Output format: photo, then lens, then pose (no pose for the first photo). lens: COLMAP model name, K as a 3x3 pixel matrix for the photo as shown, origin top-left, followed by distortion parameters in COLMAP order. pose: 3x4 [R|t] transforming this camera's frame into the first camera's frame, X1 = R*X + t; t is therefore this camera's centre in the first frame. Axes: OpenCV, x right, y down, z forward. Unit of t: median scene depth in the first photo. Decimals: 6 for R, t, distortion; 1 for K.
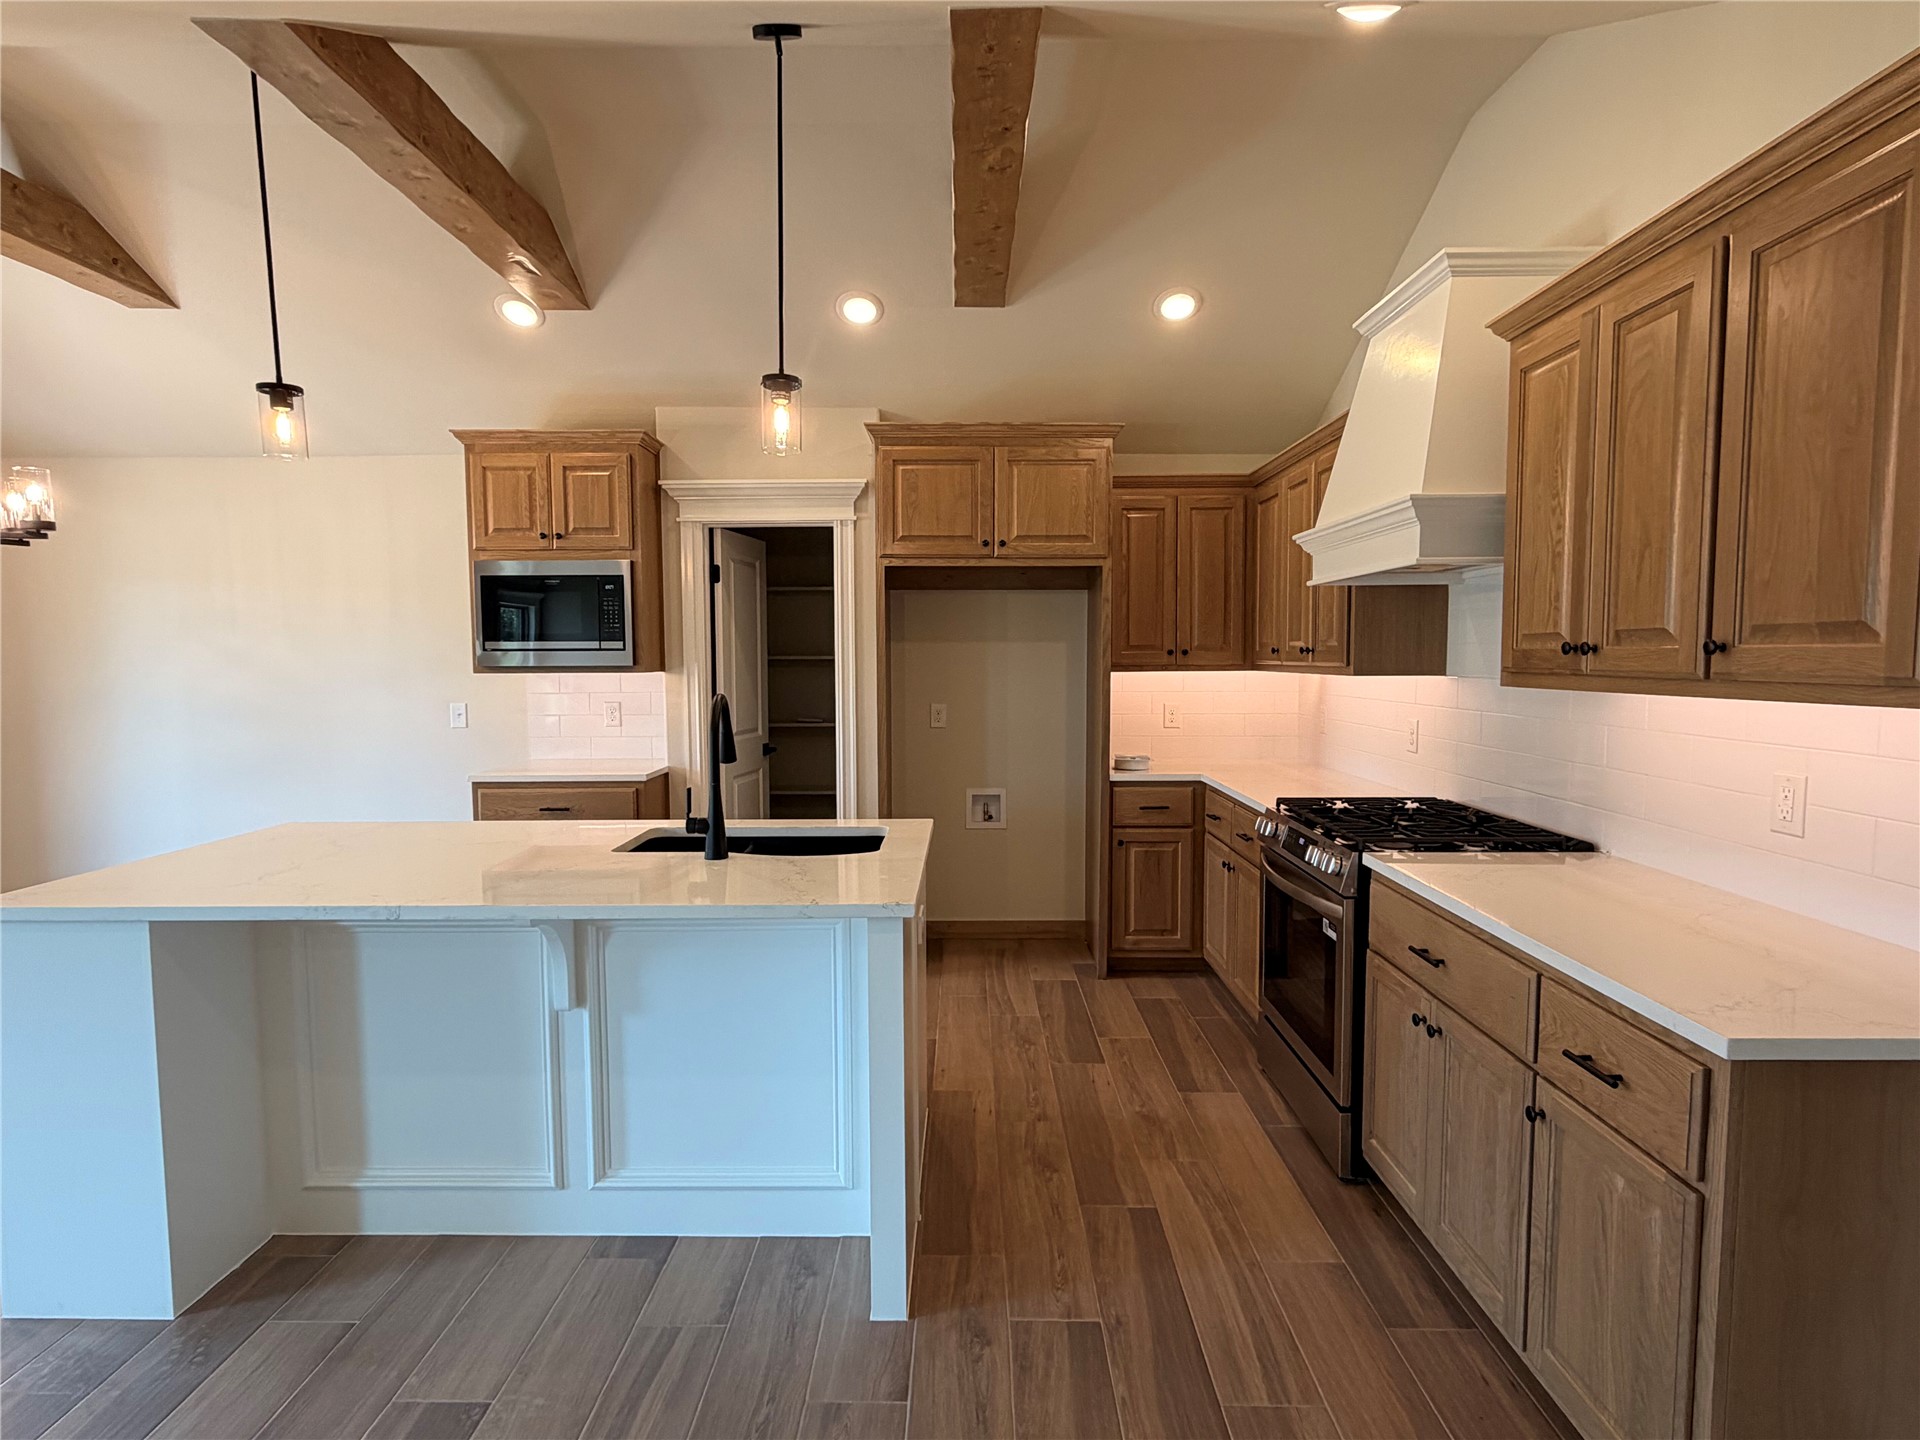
lens RADIAL K [[978.1, 0, 955.7], [0, 978.1, 721.1], [0, 0, 1]] dist [0.003662, 0.000696]
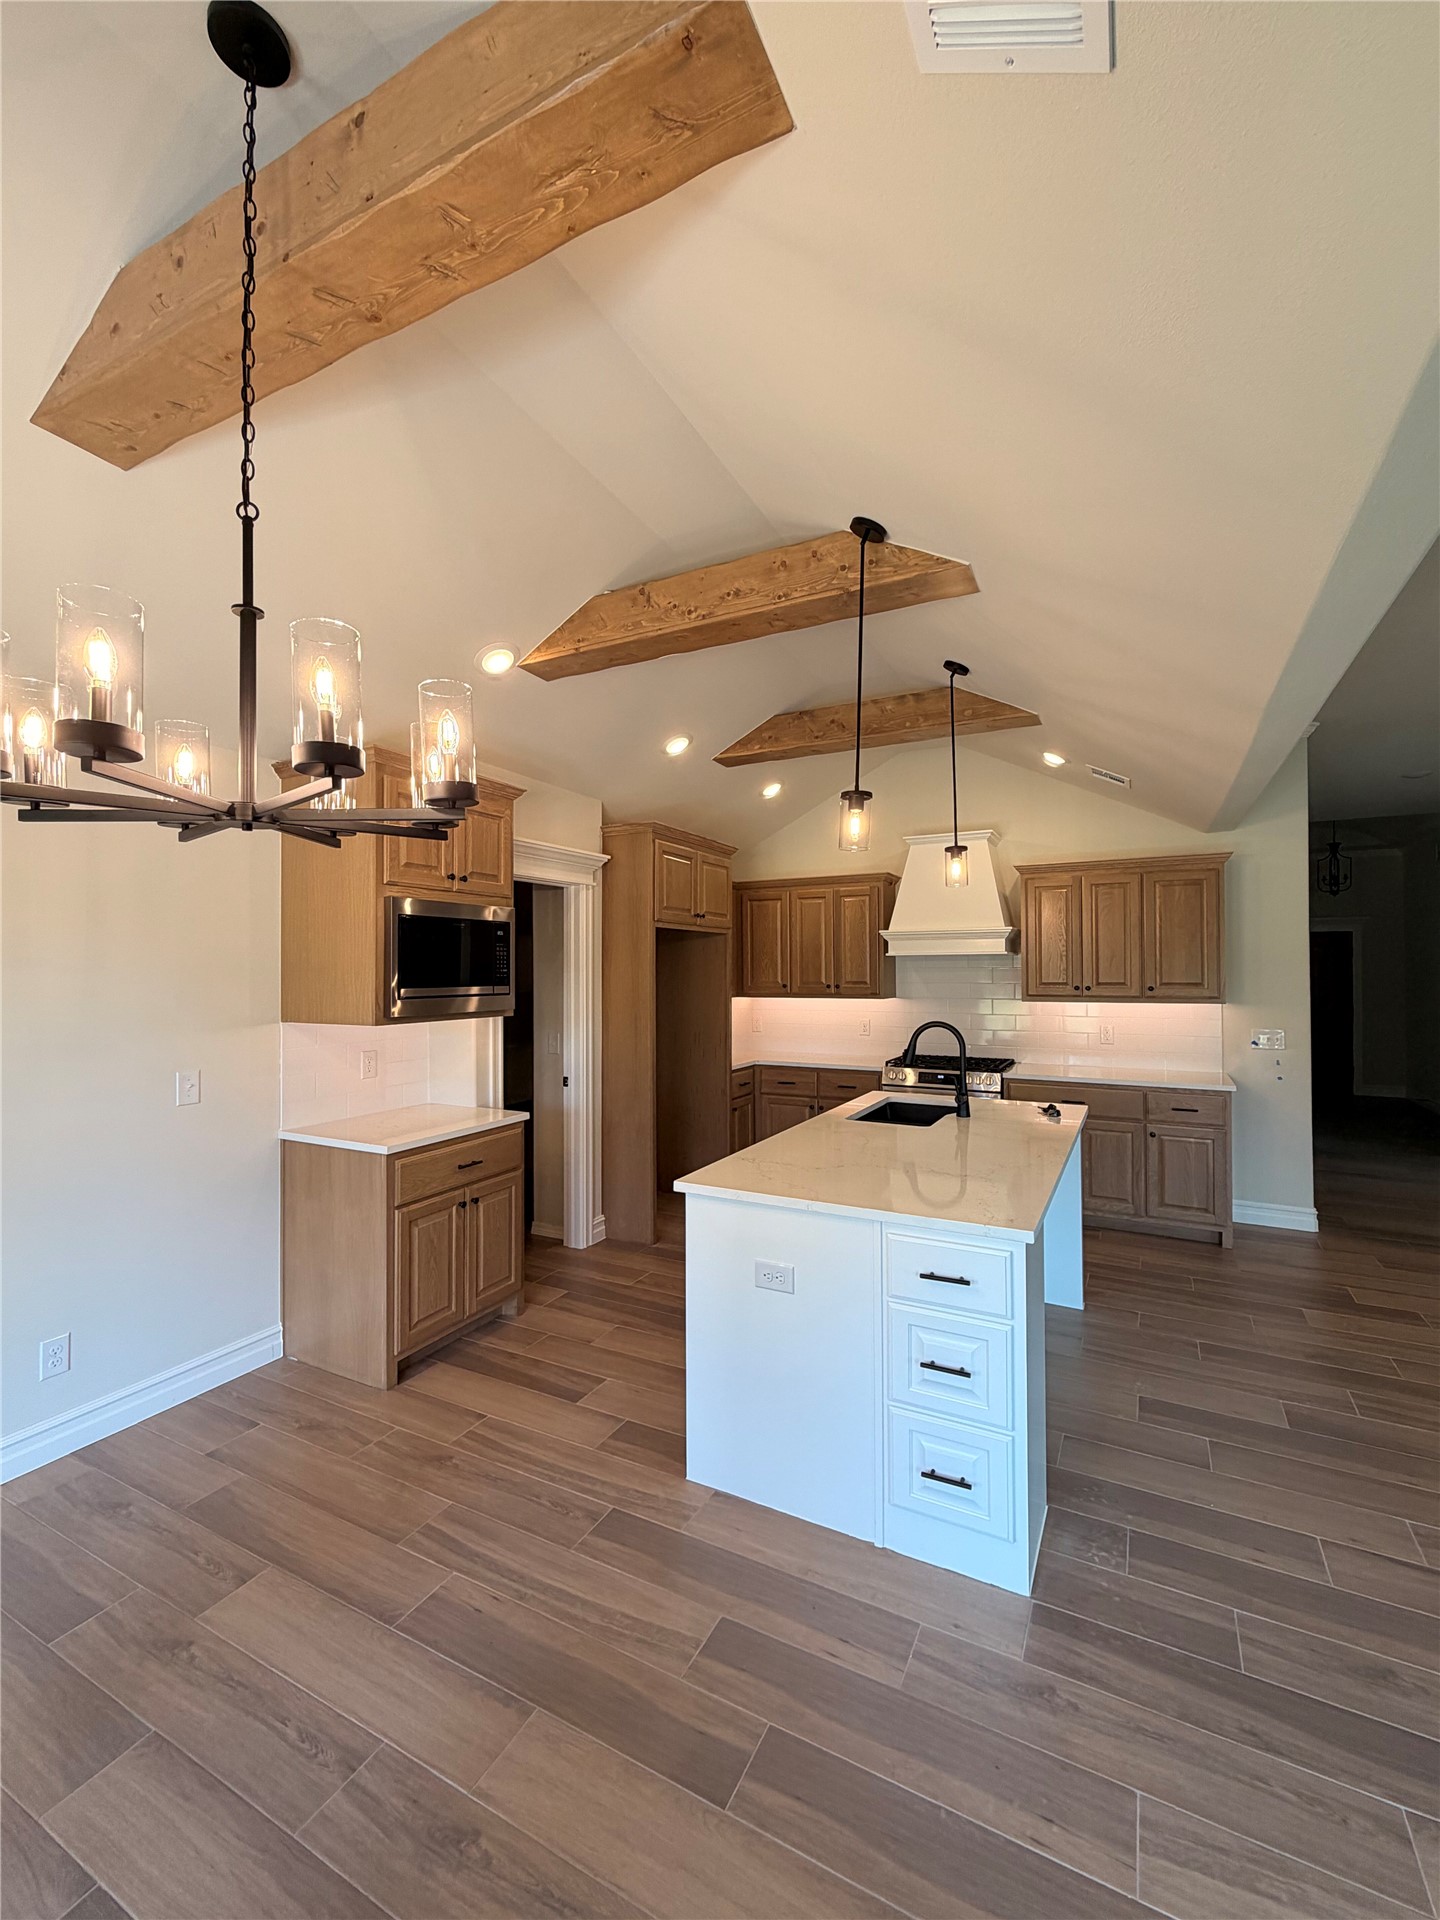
lens RADIAL K [[779.9, 0, 724.6], [0, 779.9, 959.7], [0, 0, 1]] dist [-0.000498, -0.000059]
pose [[0.458808, 0.012618, 0.888446, -1.002905], [0.058475, 0.997303, -0.044361, -0.061549], [-0.886609, 0.072305, 0.456832, 0.437446]]
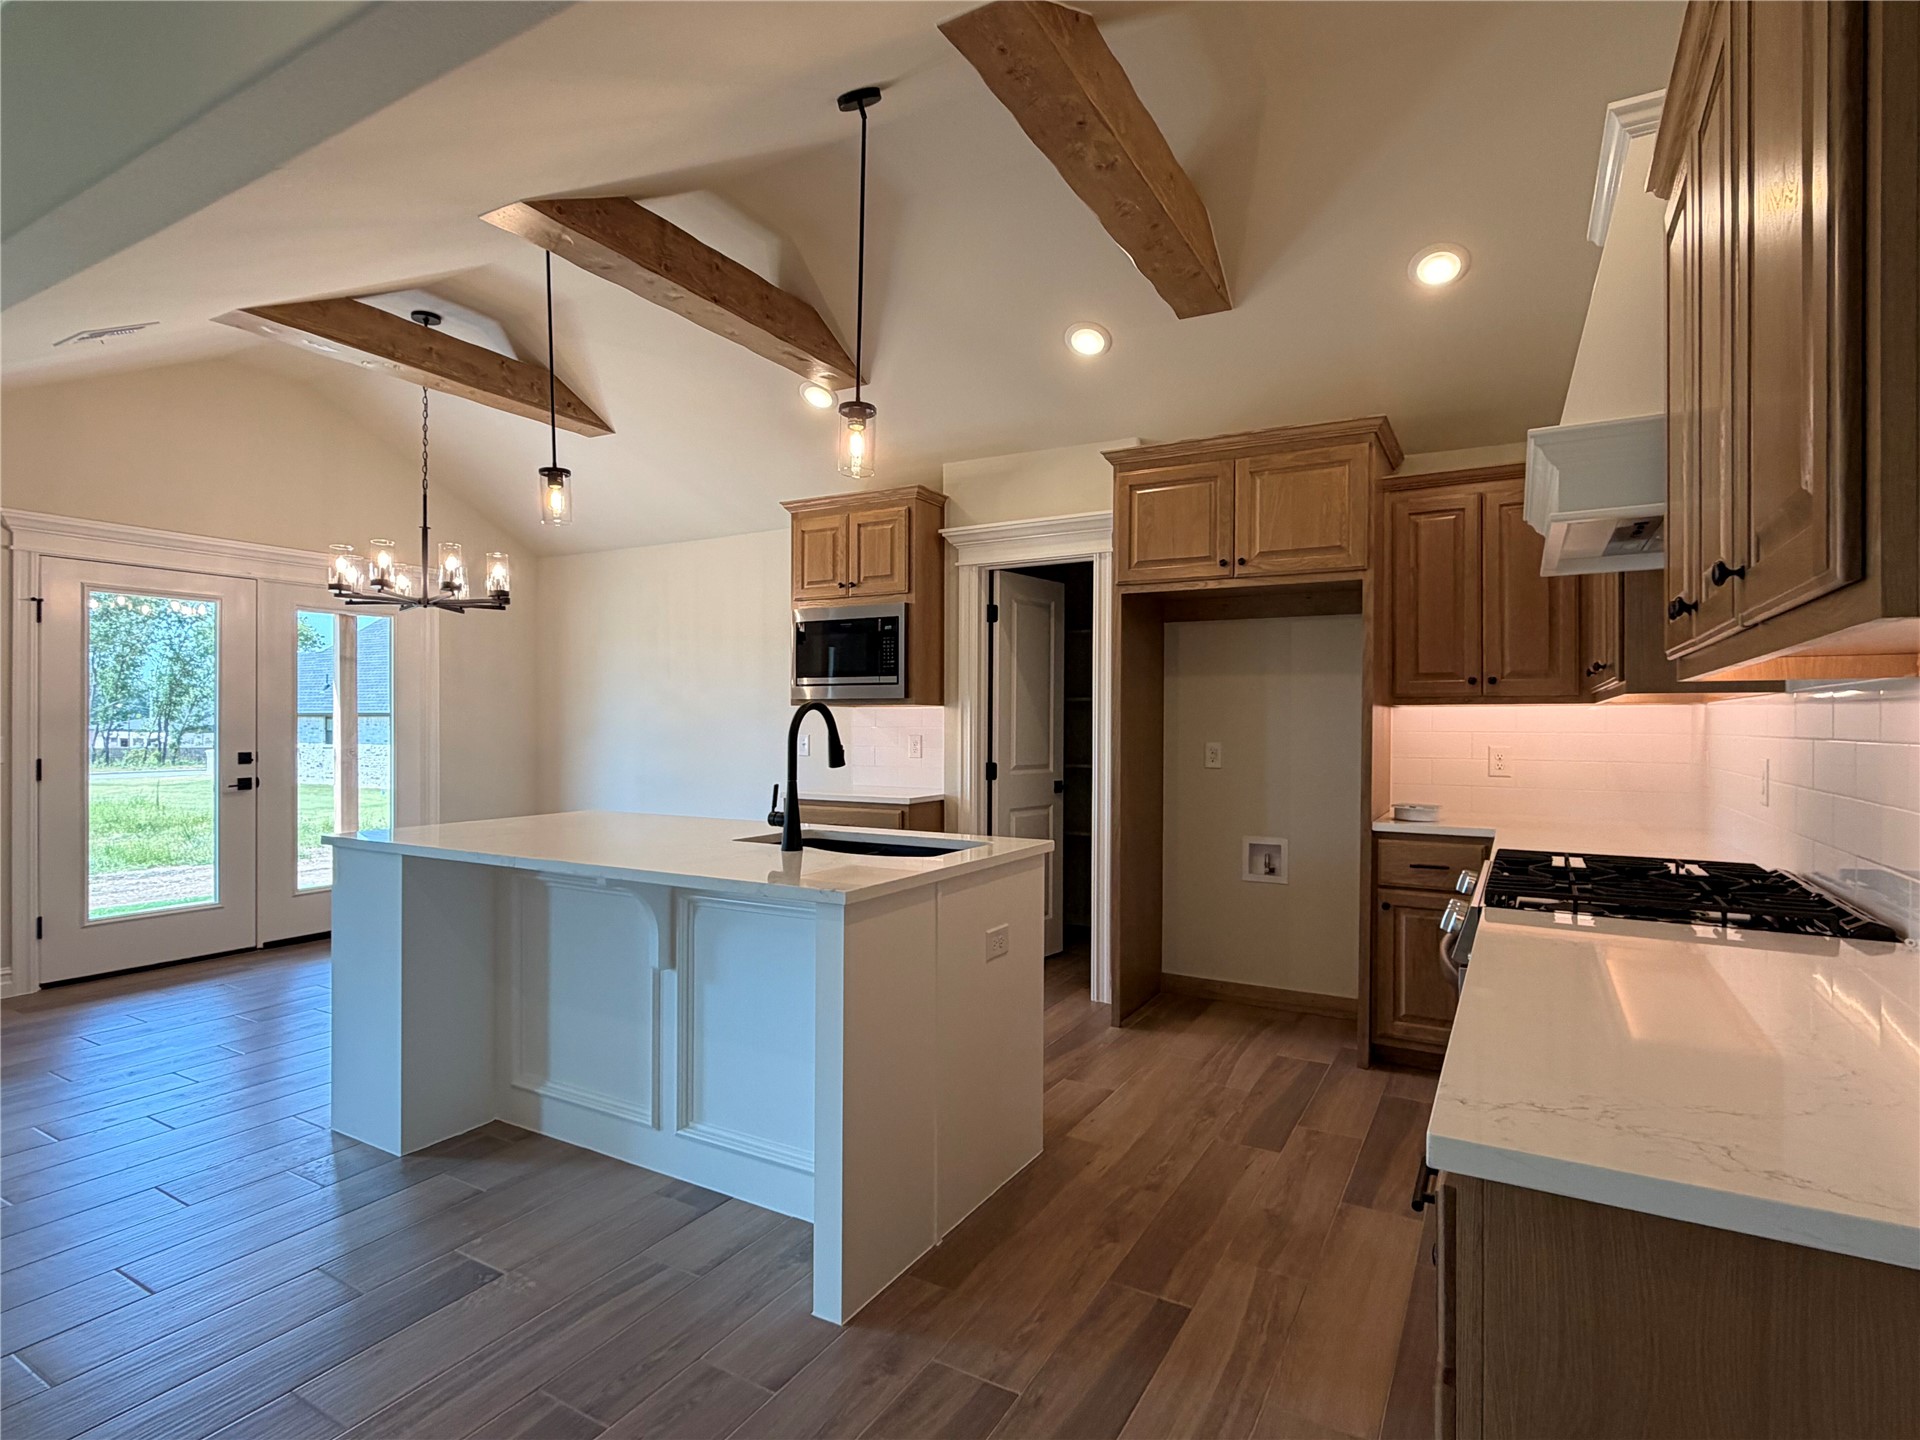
lens RADIAL K [[978.1, 0, 956.4], [0, 978.1, 722.4], [0, 0, 1]] dist [0.003662, 0.000696]
pose [[0.871996, 0.007906, -0.489449, 0.266448], [-0.041454, 0.997471, -0.057741, 0.032540], [0.487755, 0.070640, 0.870118, 0.083227]]
